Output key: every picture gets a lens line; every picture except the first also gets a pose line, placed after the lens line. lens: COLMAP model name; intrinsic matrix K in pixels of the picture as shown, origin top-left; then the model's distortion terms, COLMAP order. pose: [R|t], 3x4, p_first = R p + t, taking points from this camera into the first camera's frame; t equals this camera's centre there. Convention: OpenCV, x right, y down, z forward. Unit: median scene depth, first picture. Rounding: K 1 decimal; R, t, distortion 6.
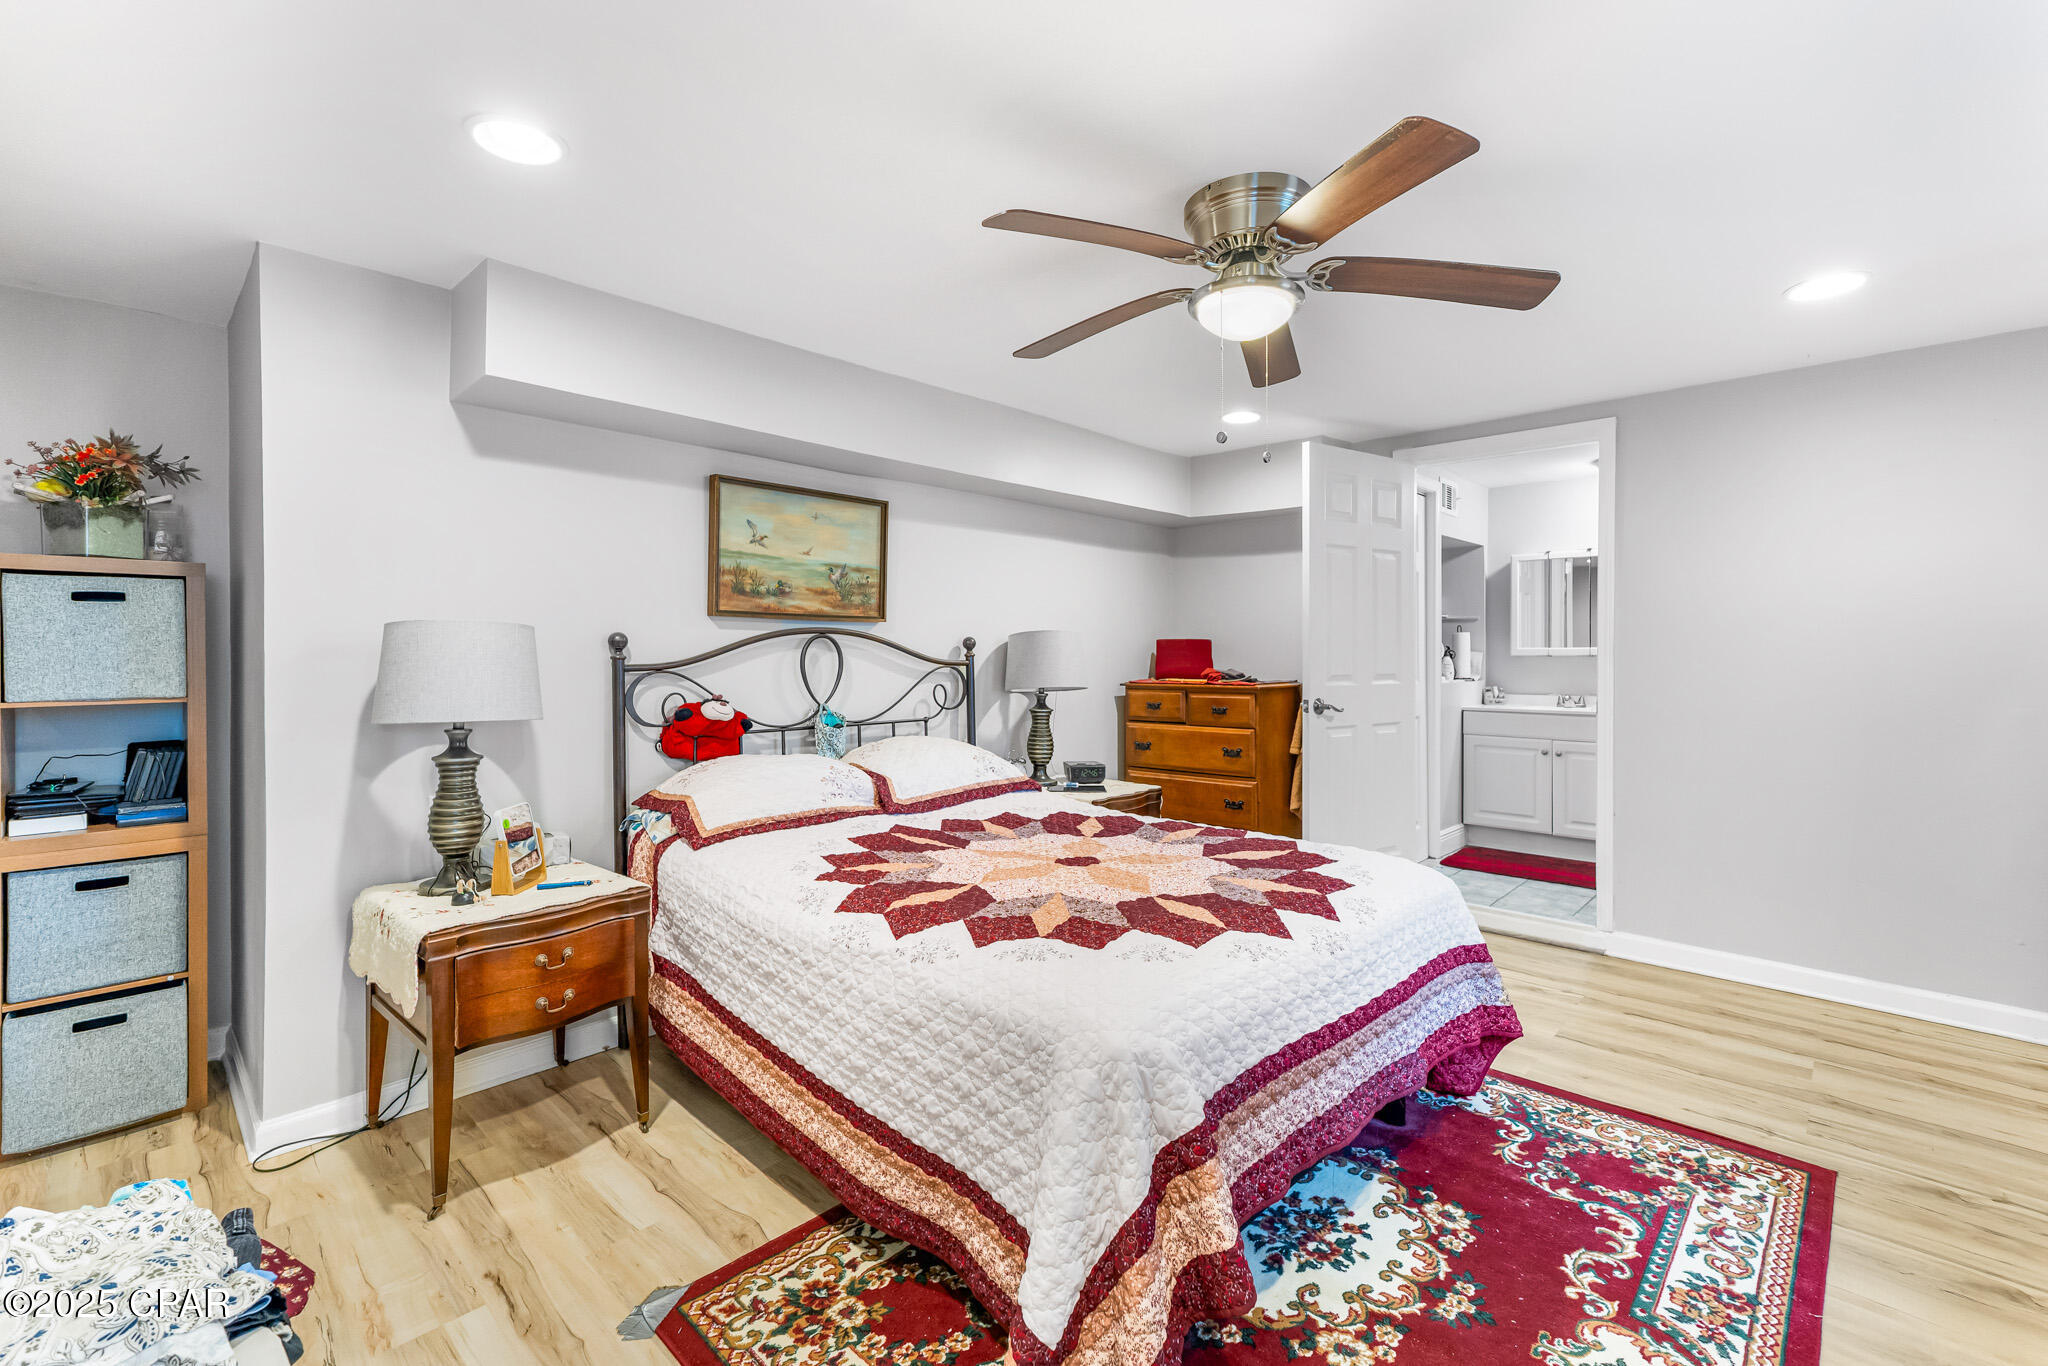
lens RADIAL K [[880.3, 0, 1027.7], [0, 880.3, 665.7], [0, 0, 1]] dist [0.008198, -0.000566]
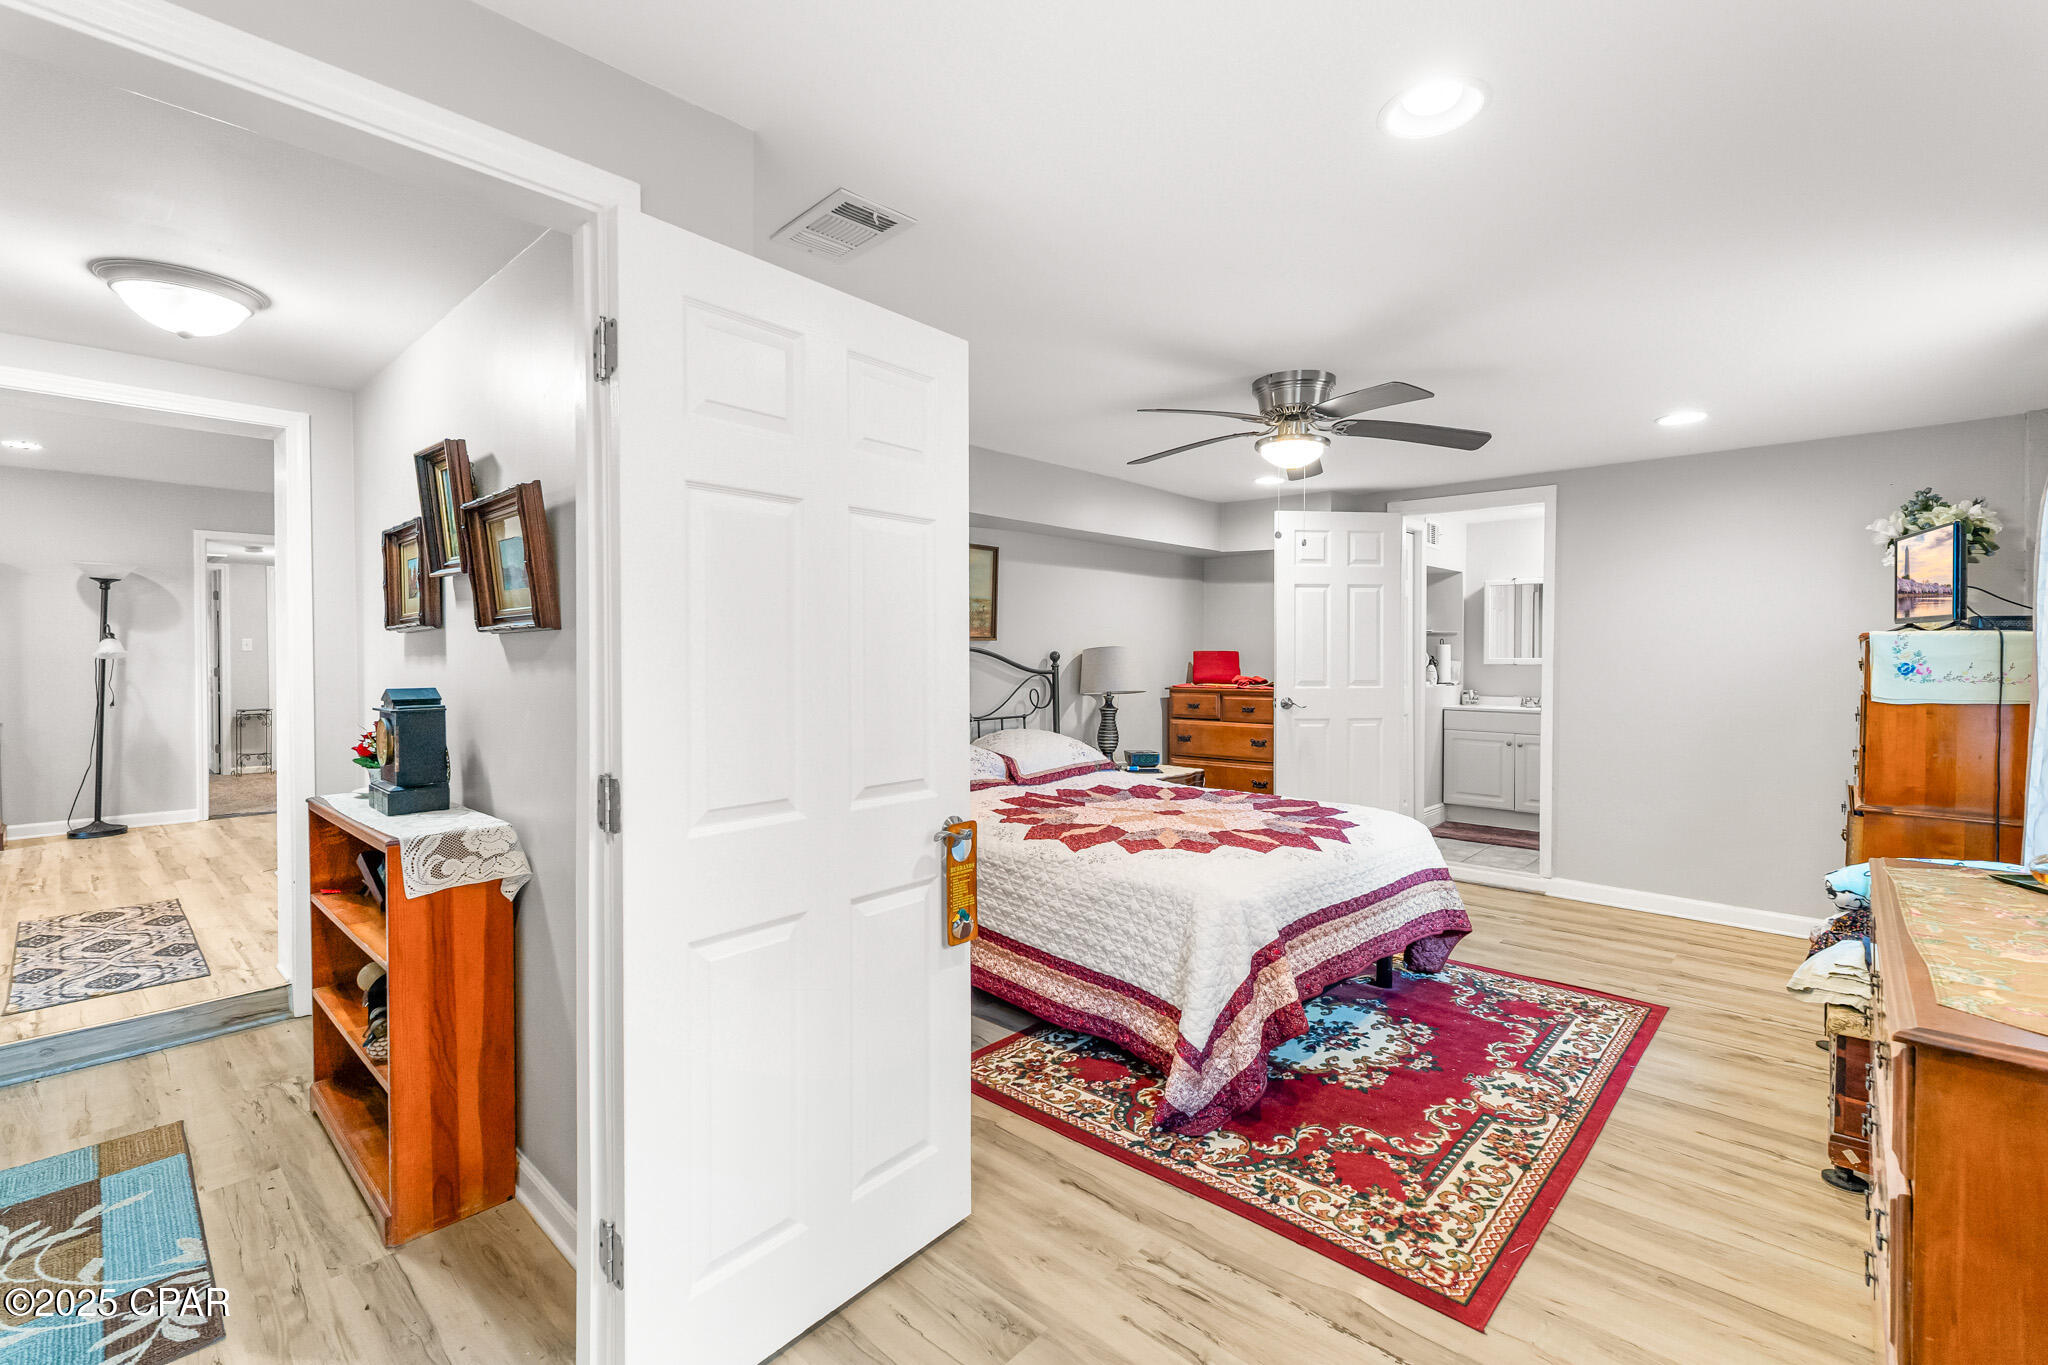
lens RADIAL K [[899.5, 0, 1031.9], [0, 899.5, 674.9], [0, 0, 1]] dist [0.007400, -0.000044]
pose [[0.999847, 0.000944, 0.017460, -0.230724], [-0.001140, 0.999936, 0.011235, -0.025036], [-0.017449, -0.011253, 0.999784, -0.561509]]
